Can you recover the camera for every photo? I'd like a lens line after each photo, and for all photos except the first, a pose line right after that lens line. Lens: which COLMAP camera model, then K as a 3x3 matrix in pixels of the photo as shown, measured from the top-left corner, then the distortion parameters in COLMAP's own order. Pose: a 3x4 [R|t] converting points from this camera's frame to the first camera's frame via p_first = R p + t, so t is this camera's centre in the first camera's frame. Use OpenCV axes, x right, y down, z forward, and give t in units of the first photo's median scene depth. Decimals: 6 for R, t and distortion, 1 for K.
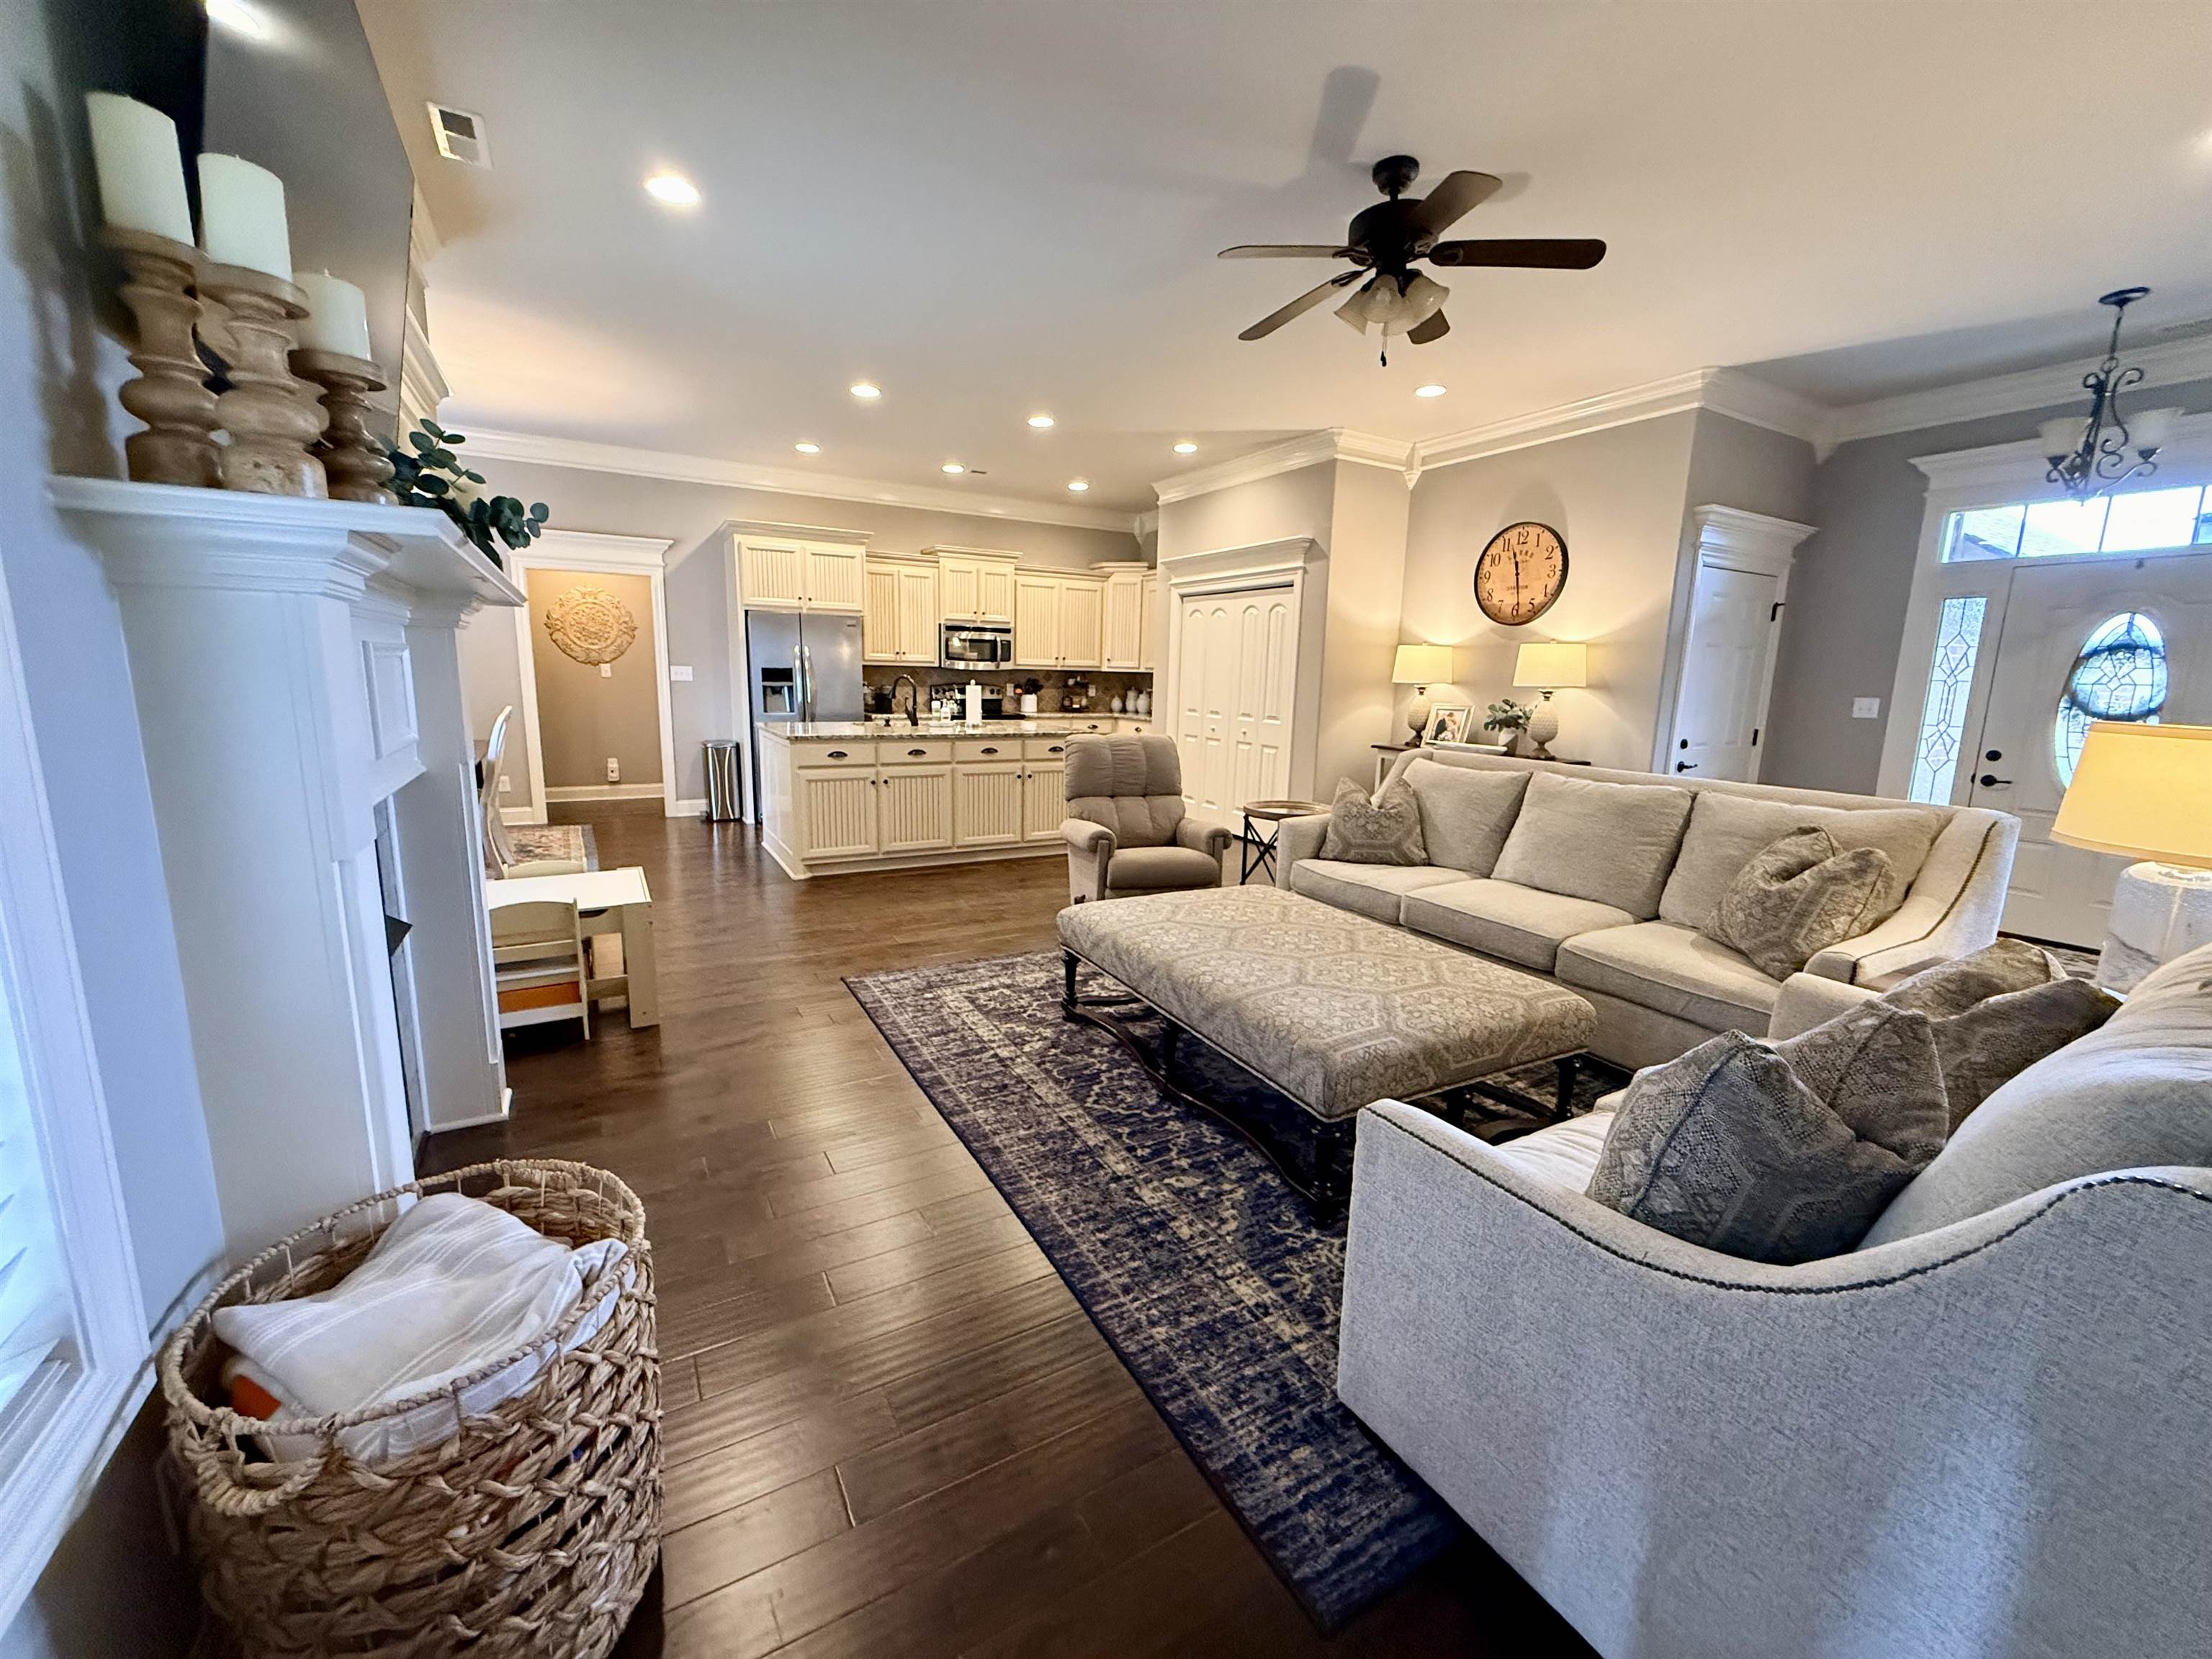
lens RADIAL K [[875.2, 0, 1102.2], [0, 875.2, 825.4], [0, 0, 1]] dist [0.000545, 0.000229]
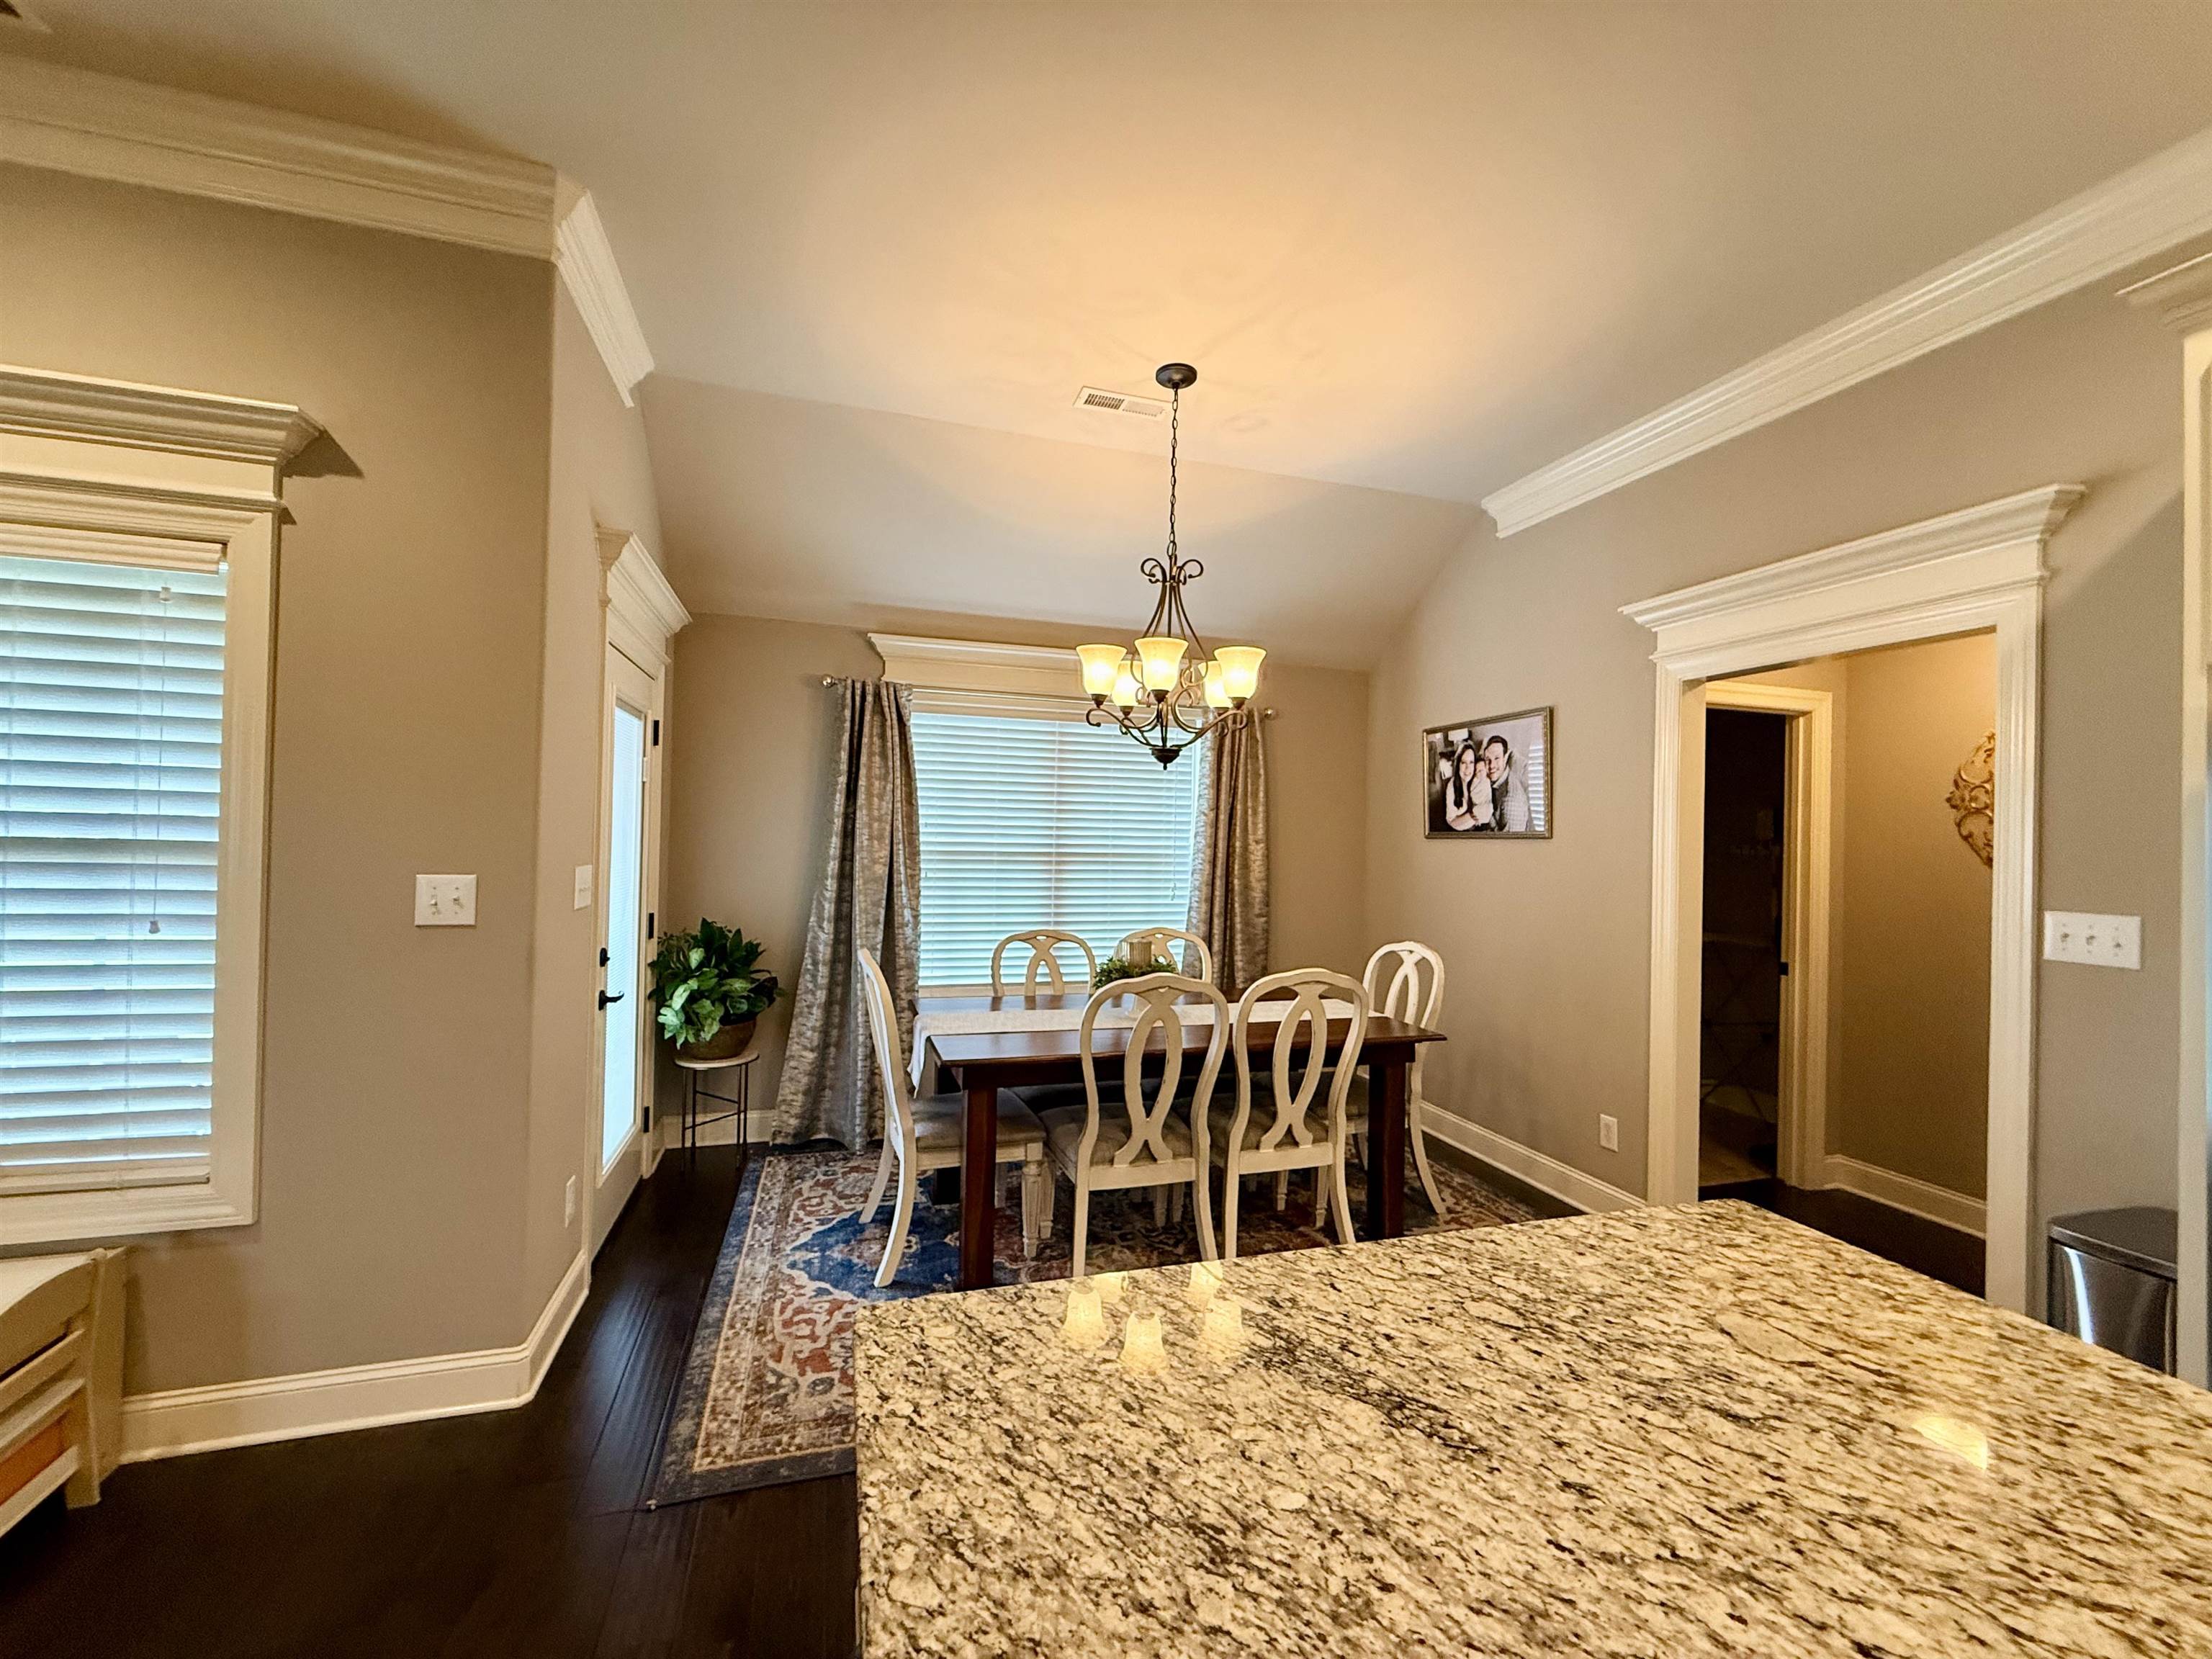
lens RADIAL K [[875.2, 0, 1105.5], [0, 875.2, 828.5], [0, 0, 1]] dist [0.000545, 0.000229]
pose [[-0.221146, -0.037187, -0.974532, -0.138952], [-0.197777, 0.980218, 0.007476, -0.148118], [0.954976, 0.194394, -0.224126, 0.756817]]
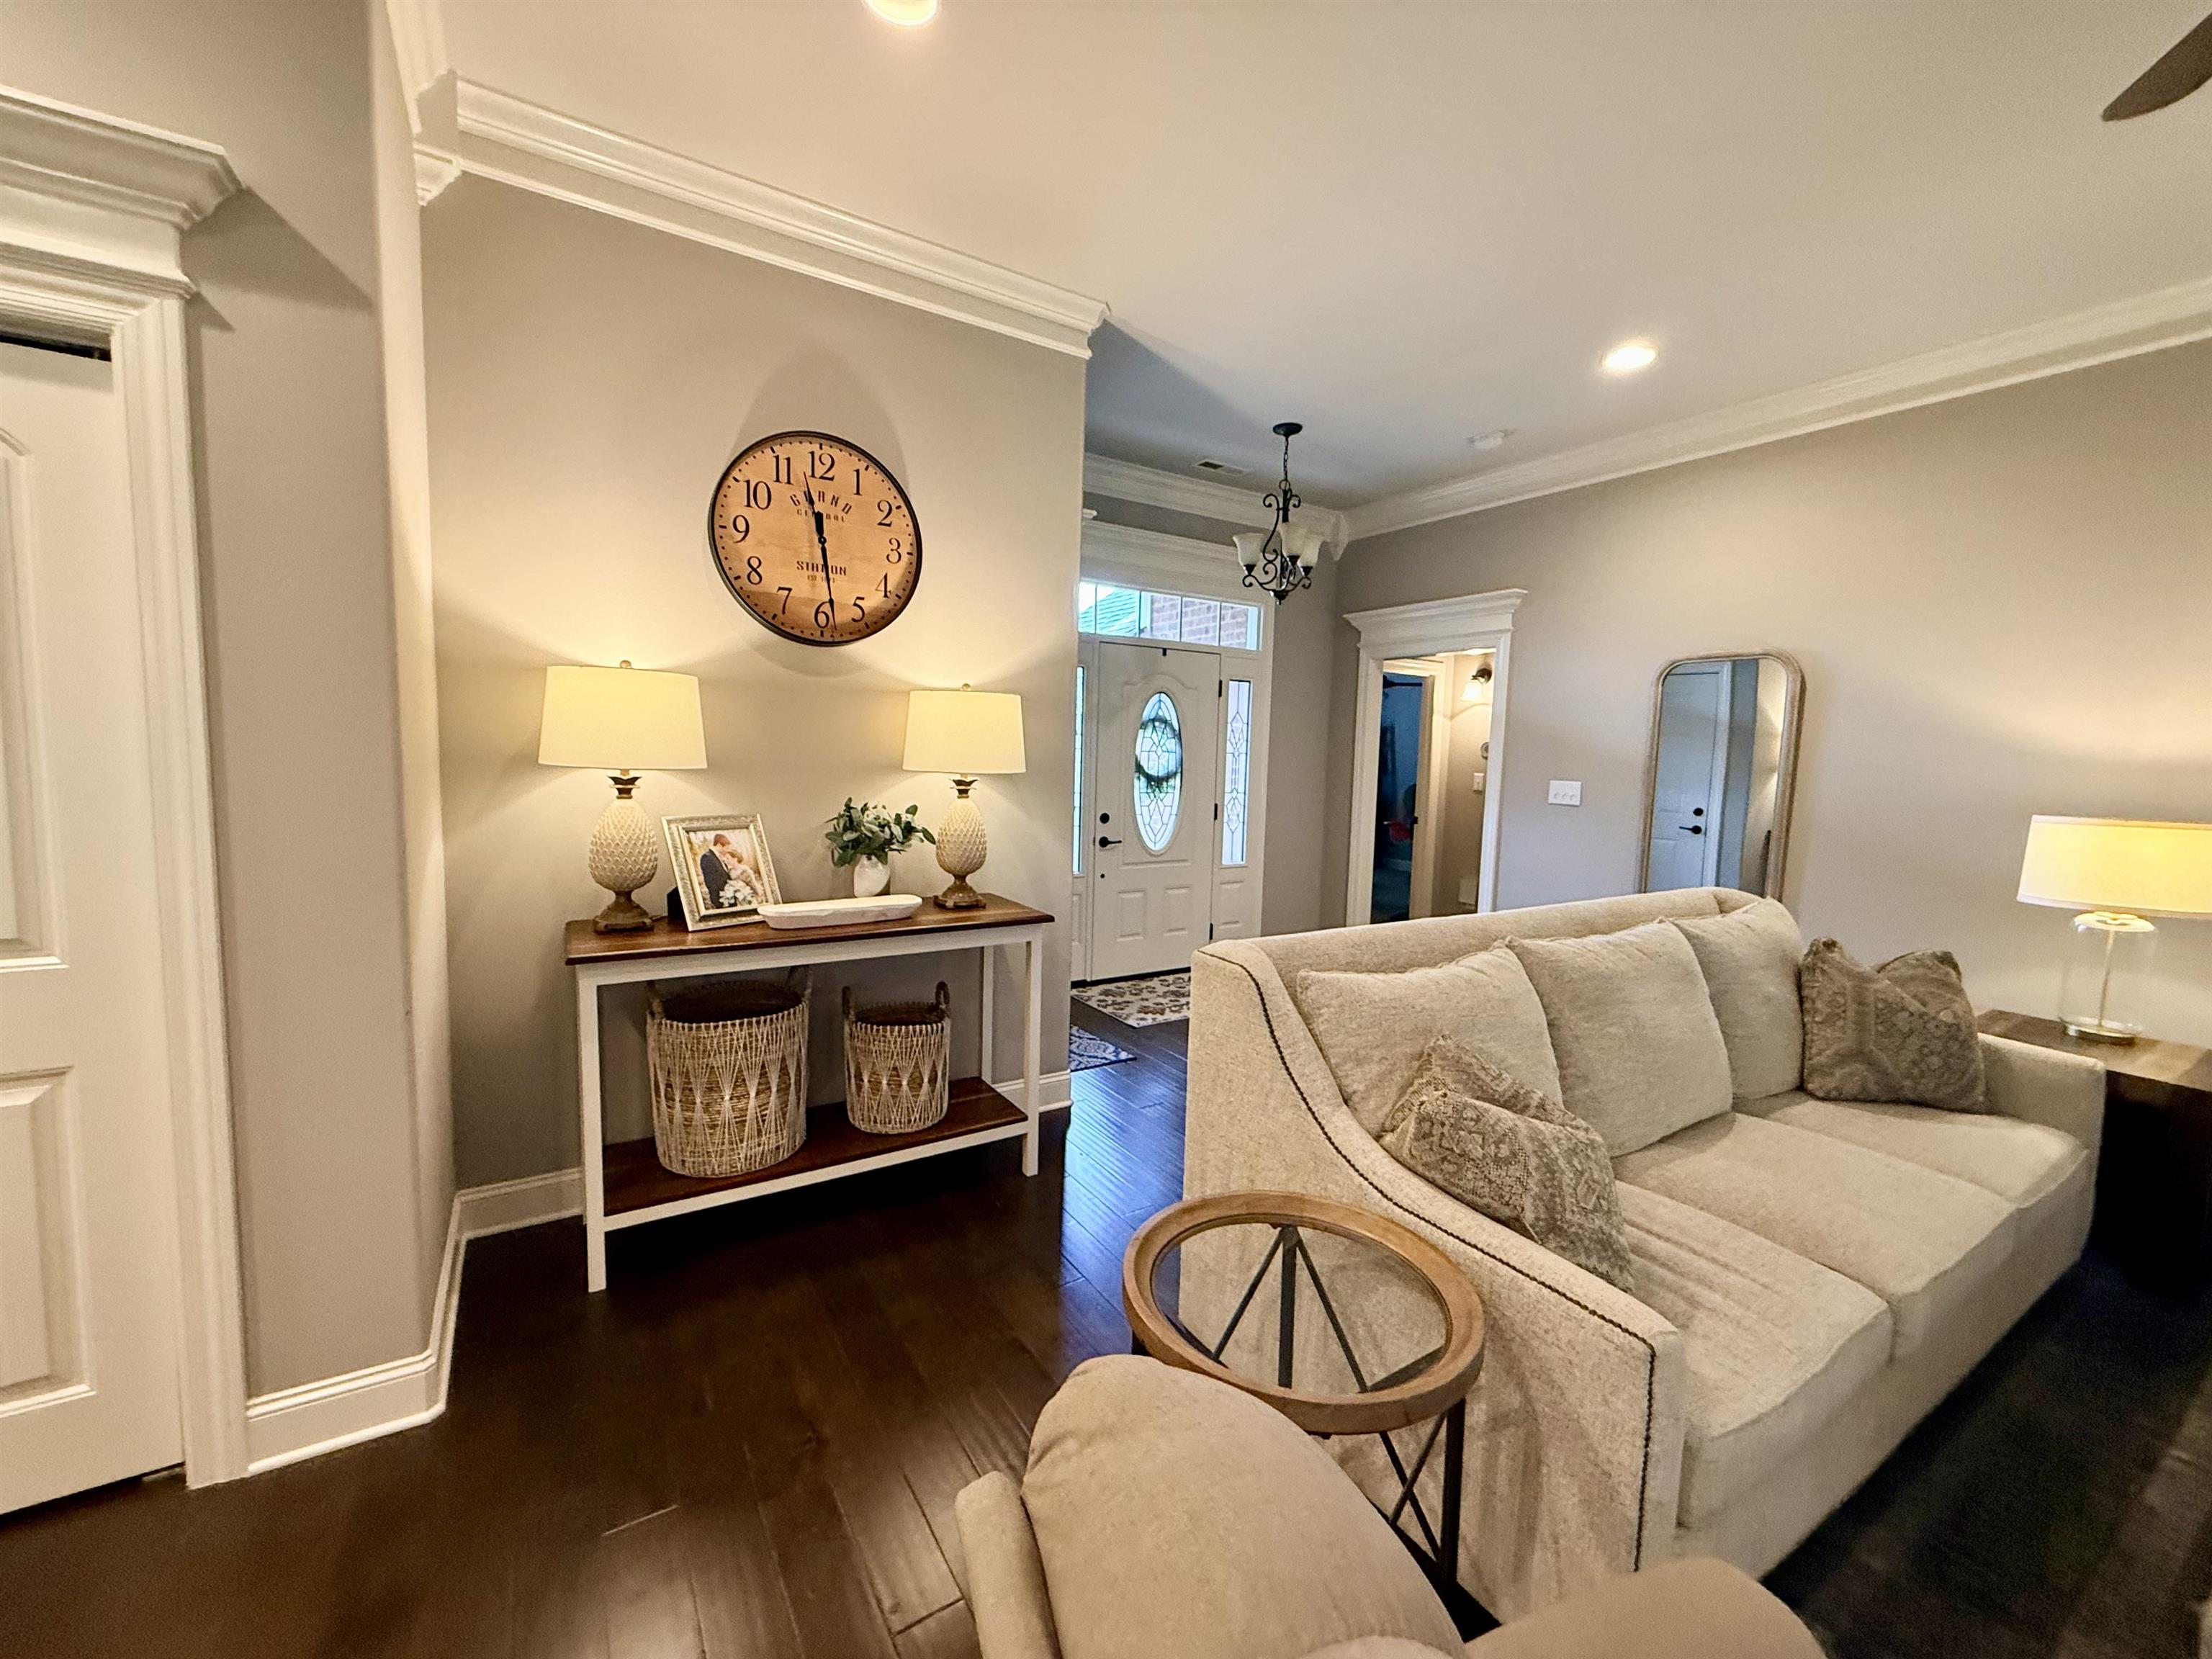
lens RADIAL K [[875.2, 0, 1100.3], [0, 875.2, 828.1], [0, 0, 1]] dist [0.000545, 0.000229]
pose [[-0.035600, -0.113199, 0.992934, -0.021054], [0.144841, 0.982489, 0.117201, -0.124767], [-0.988814, 0.147990, -0.018581, 0.664669]]
